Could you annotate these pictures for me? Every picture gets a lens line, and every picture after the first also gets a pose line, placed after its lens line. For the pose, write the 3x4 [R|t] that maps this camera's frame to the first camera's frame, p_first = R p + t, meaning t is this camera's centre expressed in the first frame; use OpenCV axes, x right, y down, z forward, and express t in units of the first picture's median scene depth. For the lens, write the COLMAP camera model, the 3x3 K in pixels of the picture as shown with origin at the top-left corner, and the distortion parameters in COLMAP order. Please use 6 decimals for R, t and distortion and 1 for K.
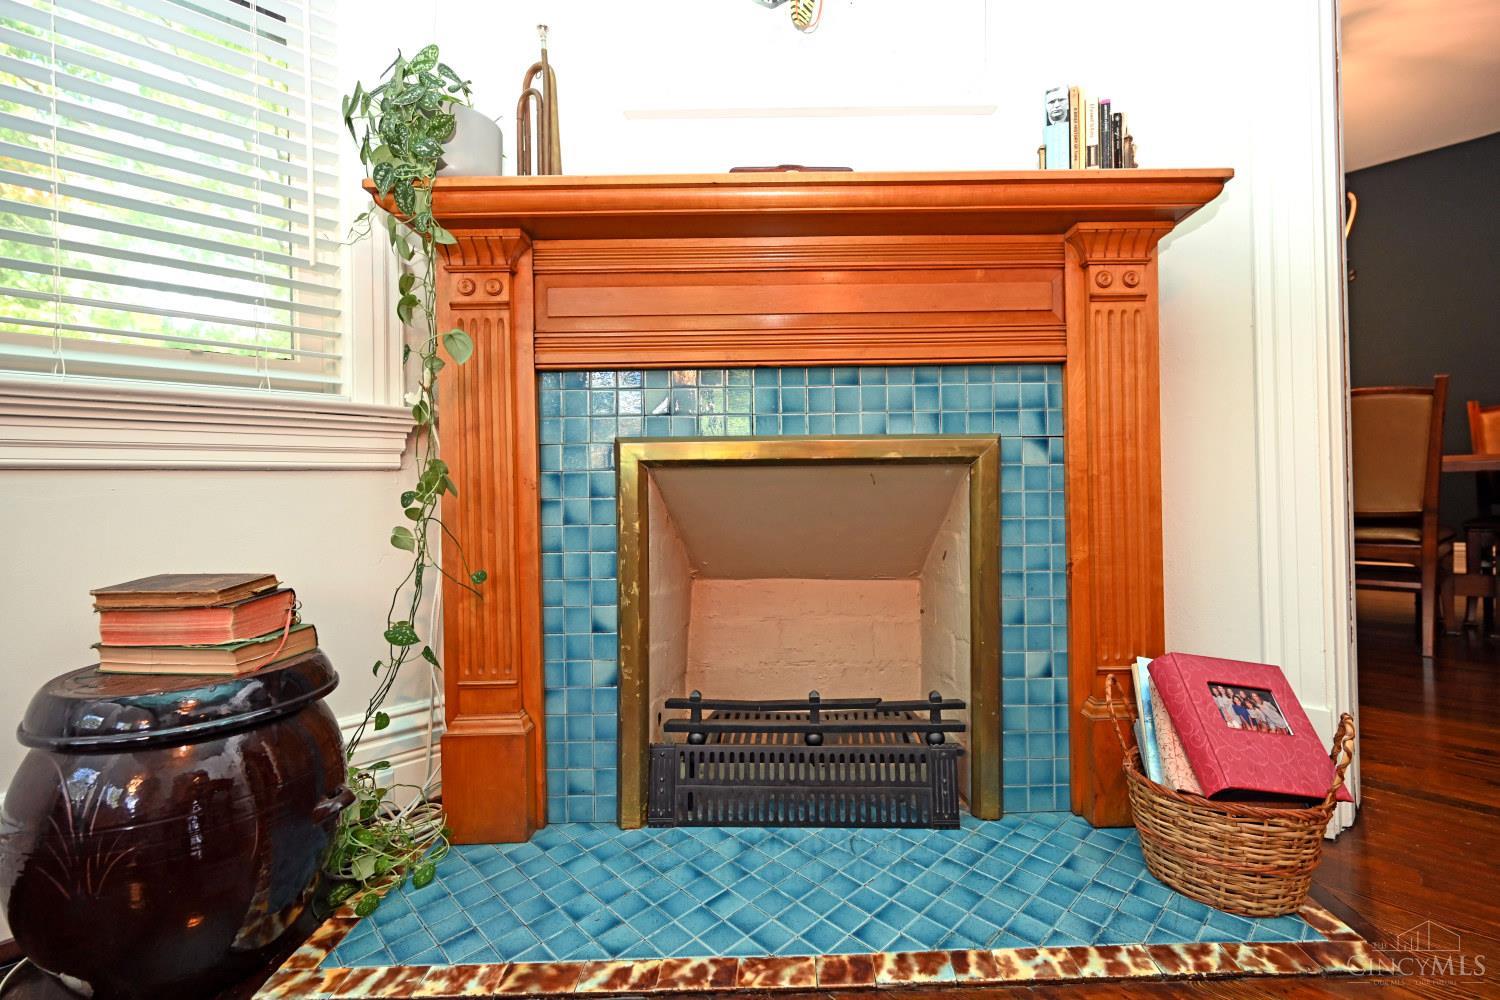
lens RADIAL K [[659.2, 0, 784.0], [0, 659.2, 497.9], [0, 0, 1]] dist [0.003907, 0.000508]
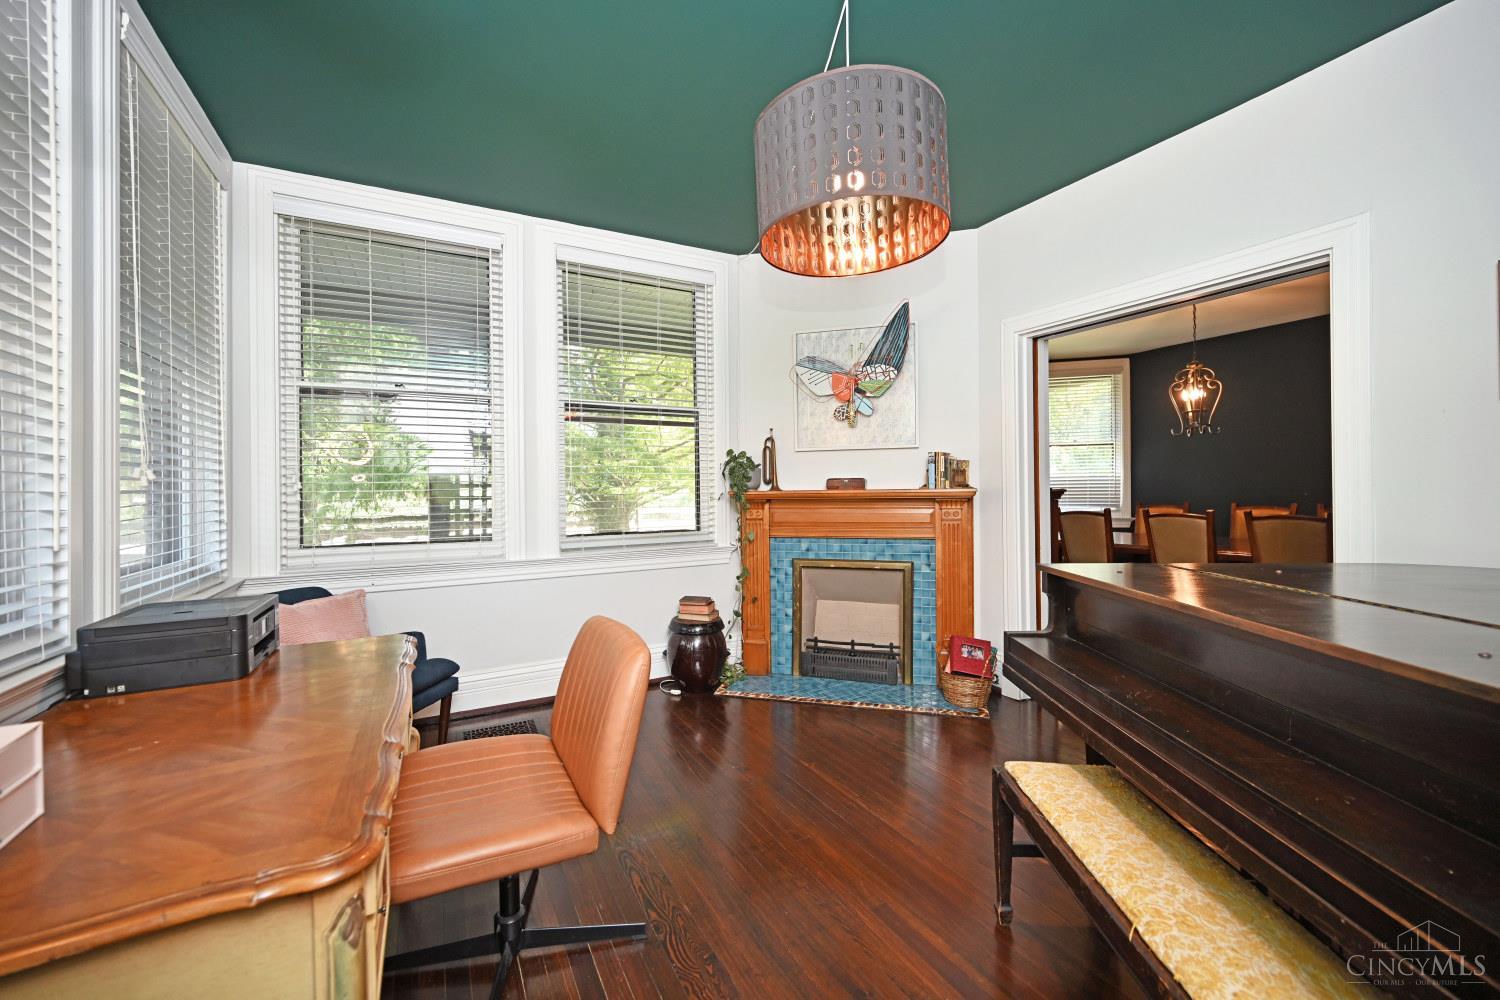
lens RADIAL K [[598.2, 0, 745.7], [0, 598.2, 490.6], [0, 0, 1]] dist [0.001371, 0.000556]
pose [[0.952647, 0.005112, -0.304035, 0.437764], [-0.006642, 0.999970, -0.003997, -0.420113], [0.304005, 0.005827, 0.952653, -1.952731]]
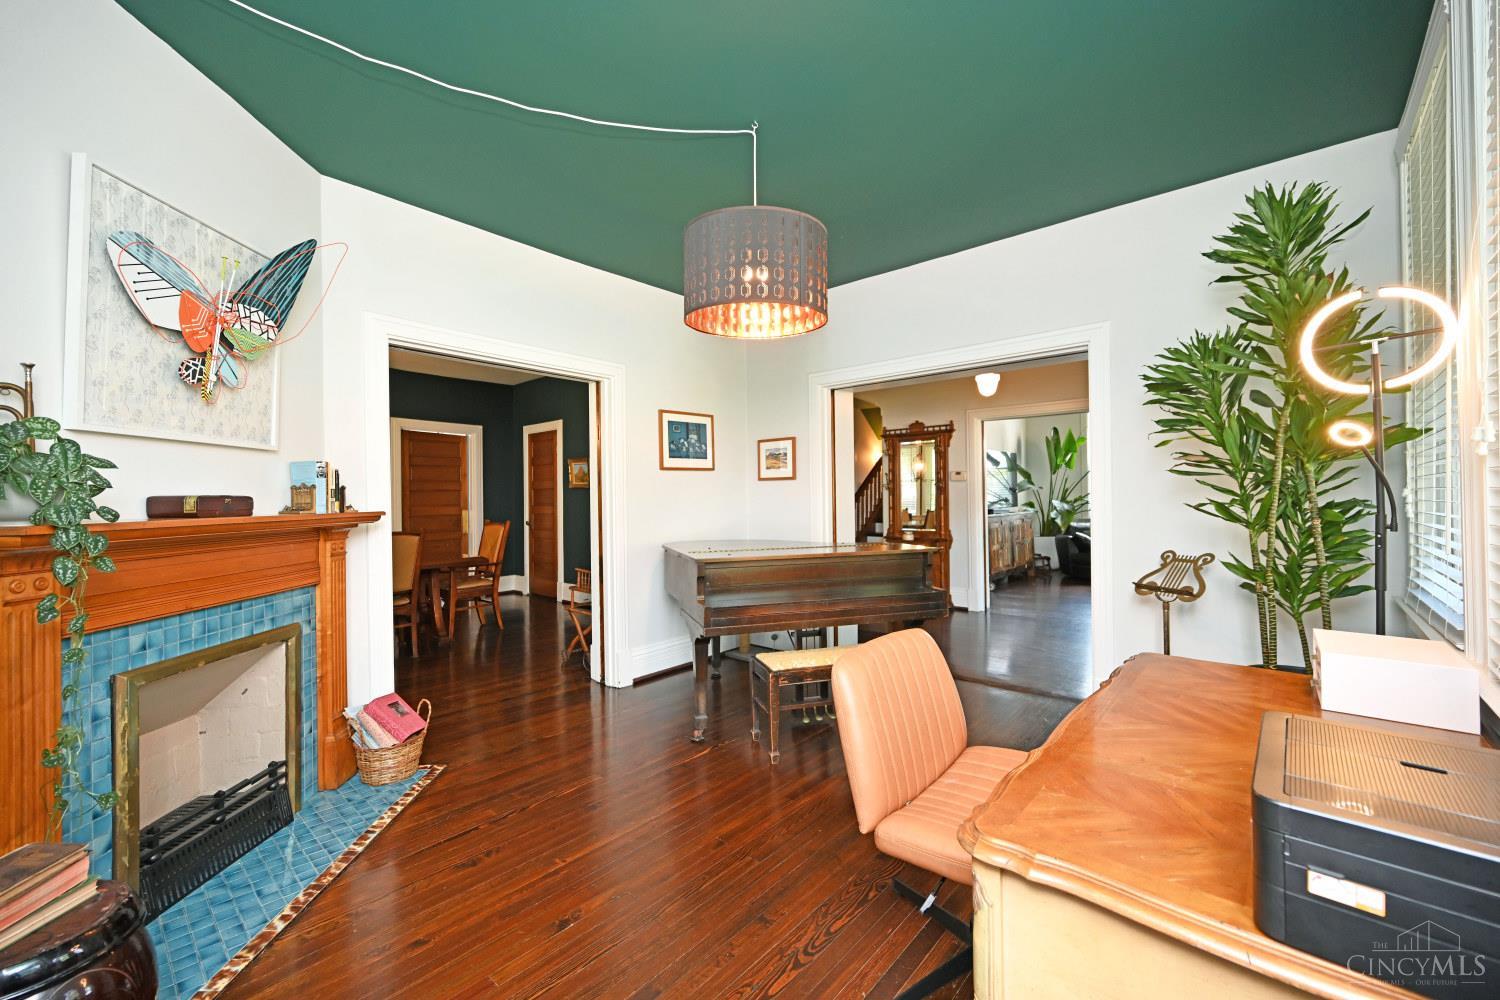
lens RADIAL K [[598.2, 0, 750.2], [0, 598.2, 508.2], [0, 0, 1]] dist [0.001371, 0.000556]
pose [[-0.050704, 0.009236, 0.998671, -1.659209], [0.011119, 0.999900, -0.008683, -0.435034], [-0.998652, 0.010664, -0.050802, -0.334792]]
